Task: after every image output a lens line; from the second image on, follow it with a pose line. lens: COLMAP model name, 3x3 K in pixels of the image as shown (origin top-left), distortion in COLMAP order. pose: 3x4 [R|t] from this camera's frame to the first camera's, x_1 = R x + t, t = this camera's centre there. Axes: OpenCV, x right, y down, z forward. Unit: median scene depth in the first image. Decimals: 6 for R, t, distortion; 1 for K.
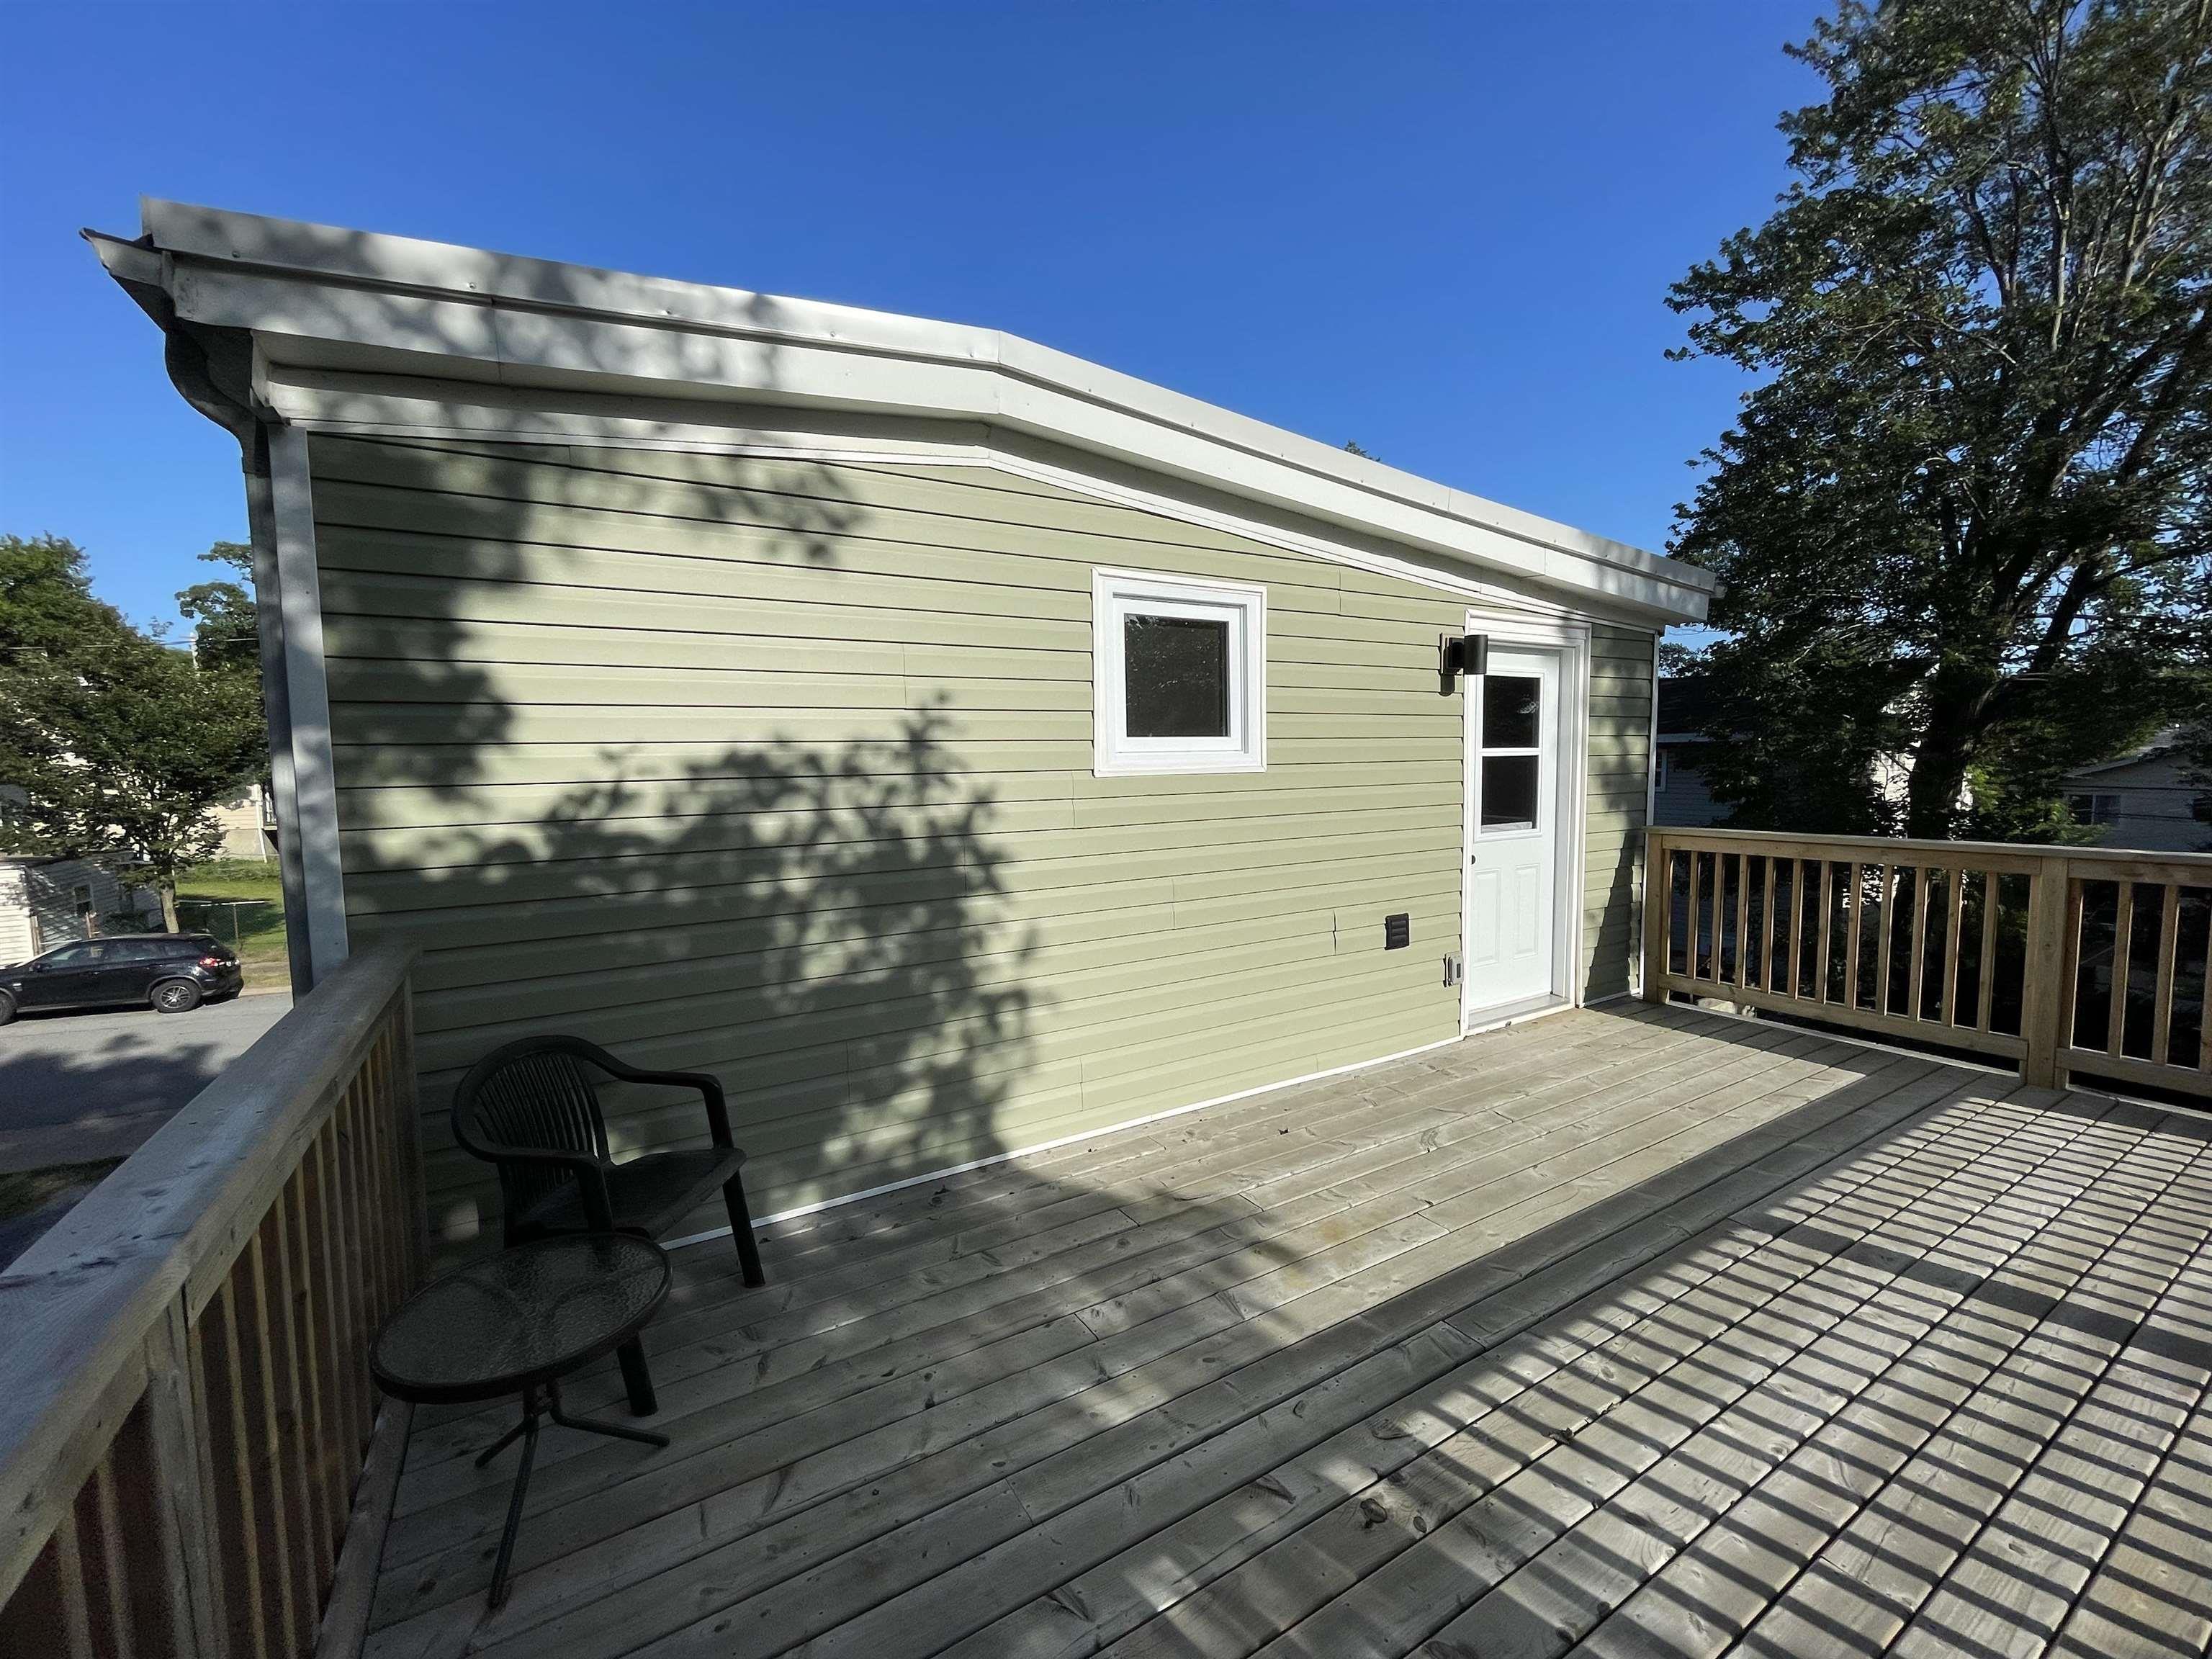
lens RADIAL K [[904.3, 0, 1101.7], [0, 904.3, 824.7], [0, 0, 1]] dist [-0.001277, -0.001527]
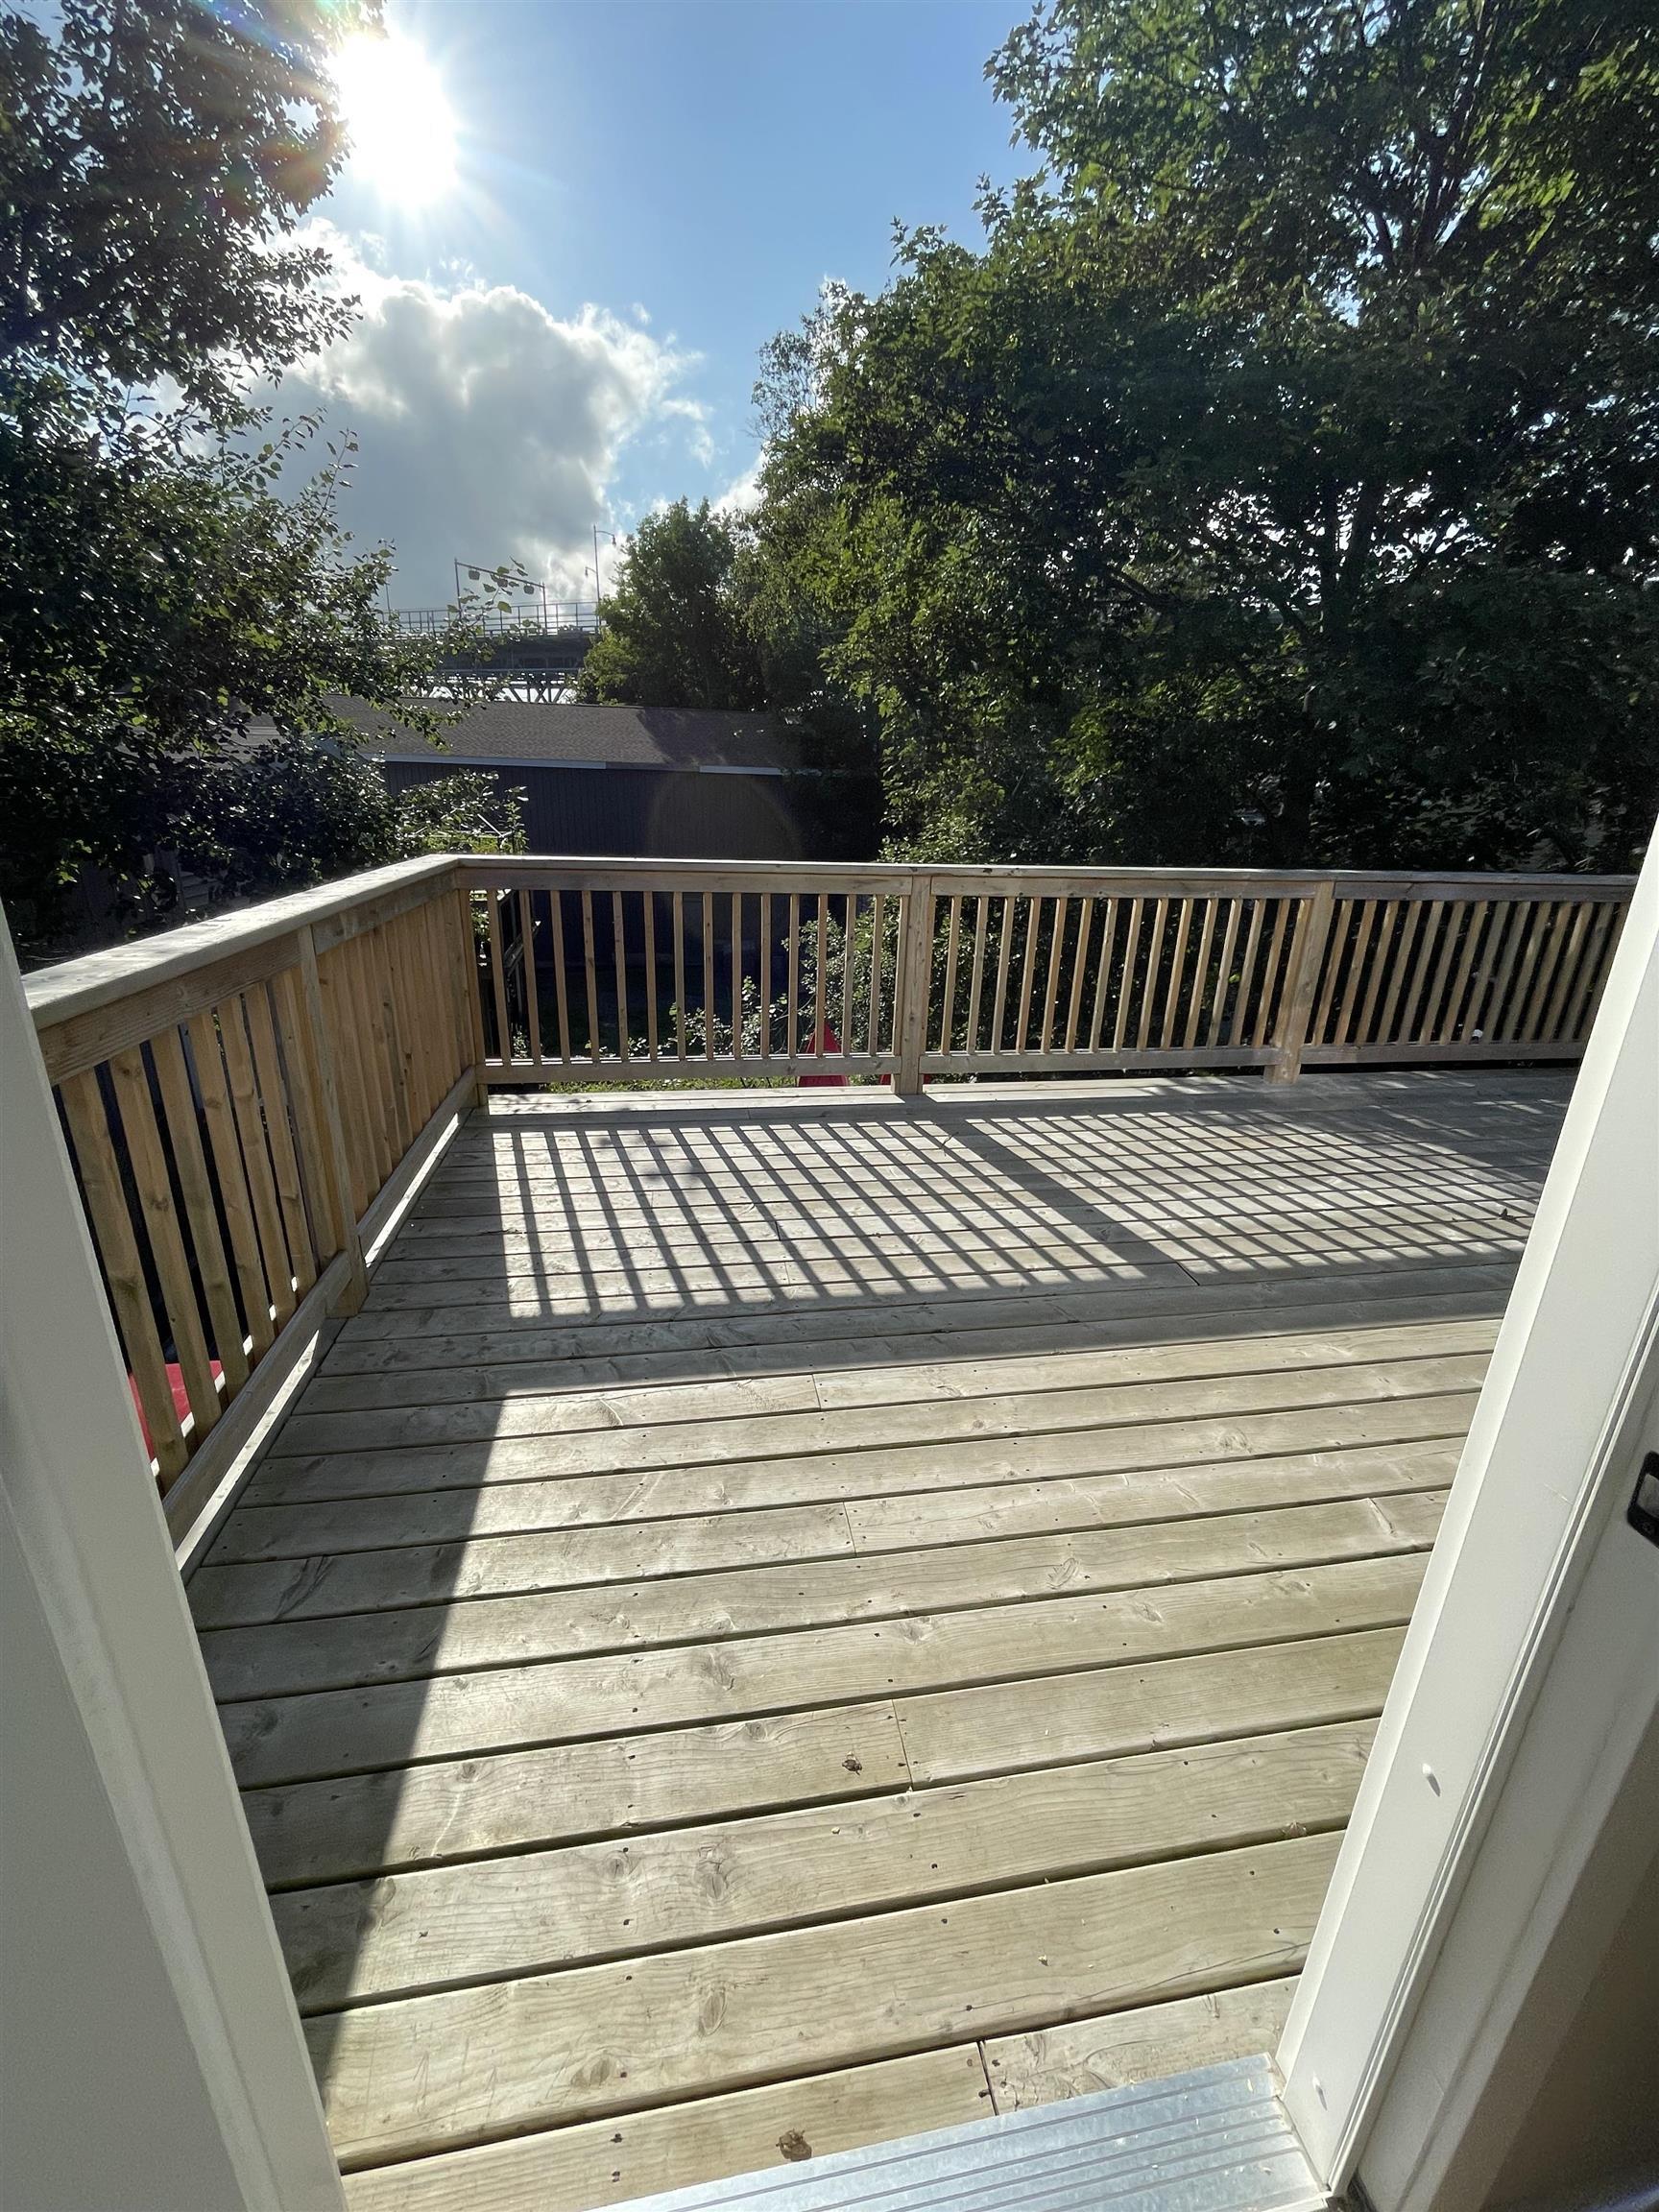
lens RADIAL K [[904.3, 0, 833.3], [0, 904.3, 1107.5], [0, 0, 1]] dist [-0.001277, -0.001527]
pose [[-0.928863, -0.137988, 0.343763, 0.851515], [0.007997, 0.920340, 0.391038, -0.112272], [-0.370337, 0.365969, -0.853766, 2.128216]]
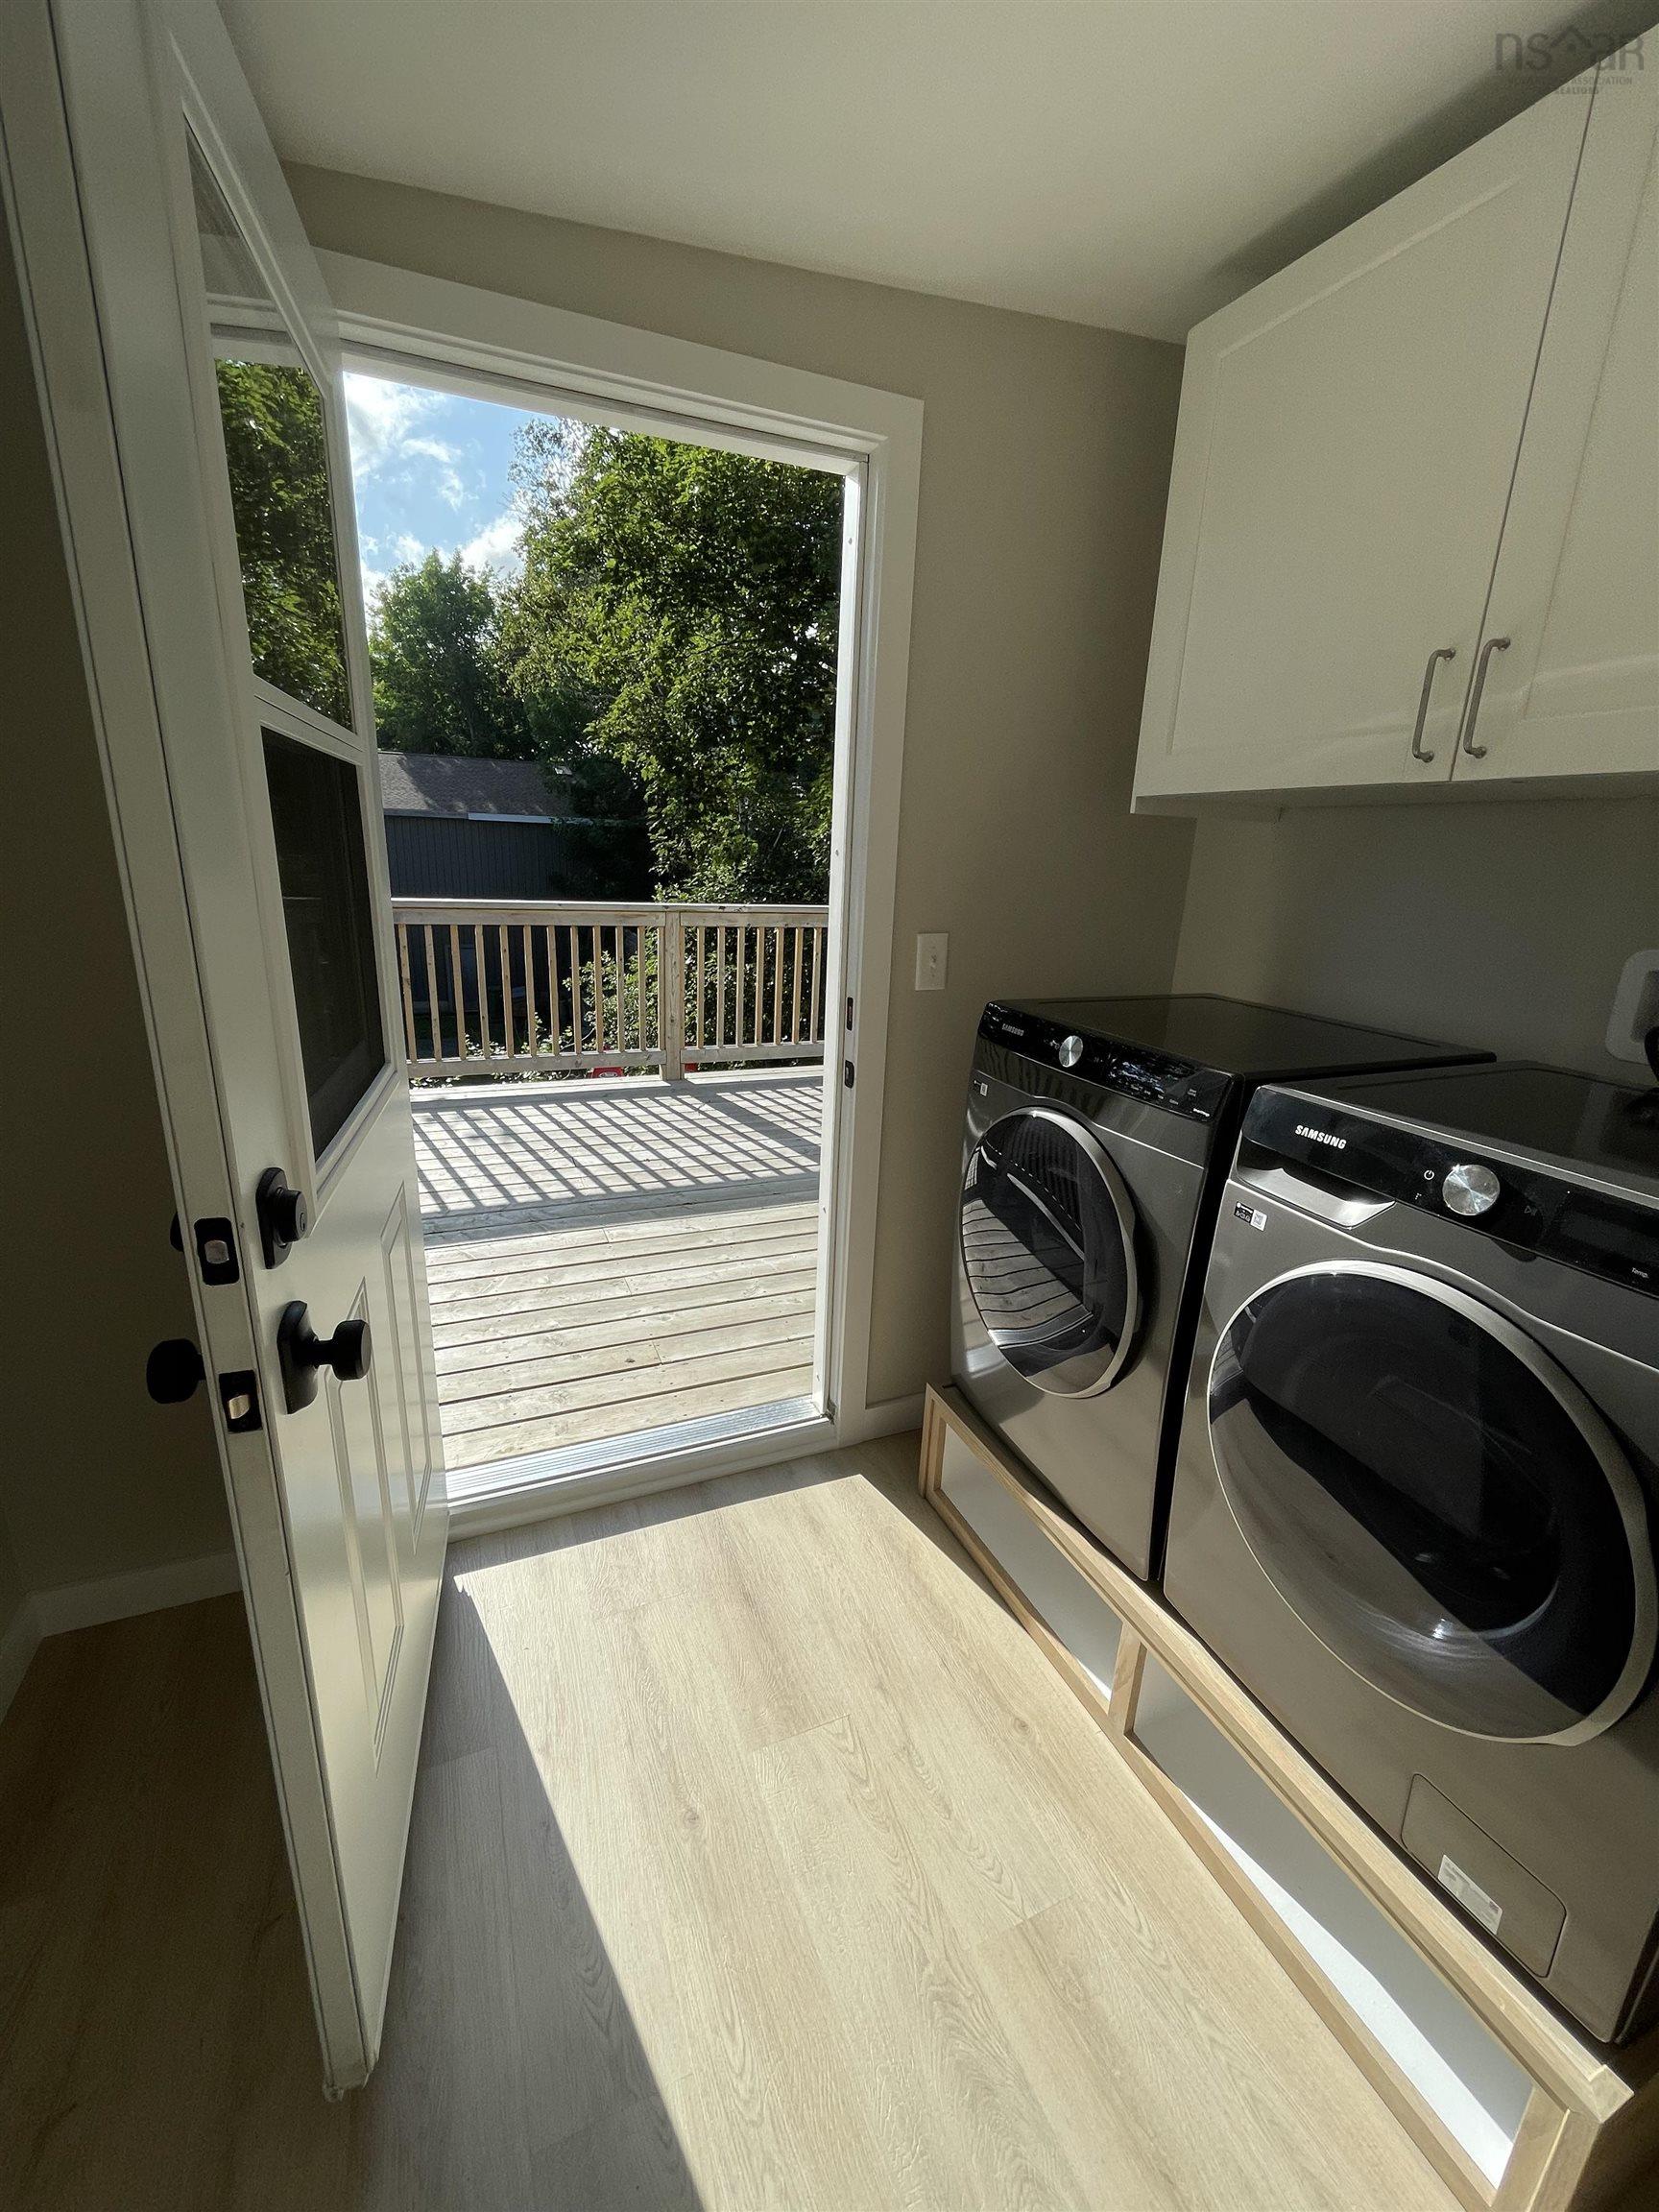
lens RADIAL K [[904.3, 0, 833.8], [0, 904.3, 1099.4], [0, 0, 1]] dist [-0.001277, -0.001527]
pose [[-0.989297, -0.066824, 0.129714, 0.636537], [-0.019339, 0.941175, 0.337365, -0.171462], [-0.144627, 0.331246, -0.932394, 2.617658]]
